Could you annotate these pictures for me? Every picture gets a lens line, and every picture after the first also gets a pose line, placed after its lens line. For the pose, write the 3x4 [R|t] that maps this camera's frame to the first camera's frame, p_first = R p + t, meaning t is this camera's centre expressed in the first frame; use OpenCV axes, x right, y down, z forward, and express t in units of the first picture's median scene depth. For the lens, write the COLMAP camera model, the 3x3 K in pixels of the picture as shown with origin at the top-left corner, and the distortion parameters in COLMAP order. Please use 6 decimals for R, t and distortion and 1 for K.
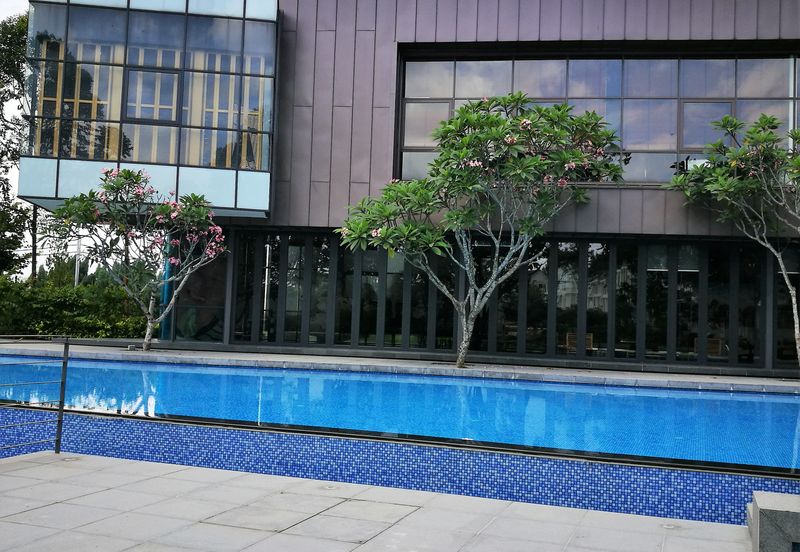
lens RADIAL K [[907.0, 0, 399.1], [0, 907.0, 257.7], [0, 0, 1]] dist [0.173122, -0.627508]
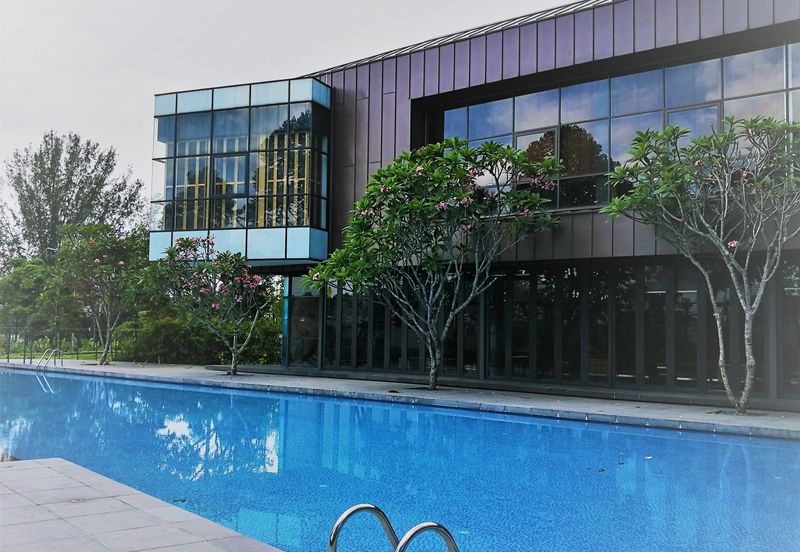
lens RADIAL K [[907.0, 0, 399.1], [0, 907.0, 257.7], [0, 0, 1]] dist [0.173122, -0.627508]
pose [[0.821945, -0.066468, -0.565676, 0.620229], [0.034849, 0.997175, -0.066533, 0.029158], [0.568500, 0.034973, 0.821939, 0.097019]]
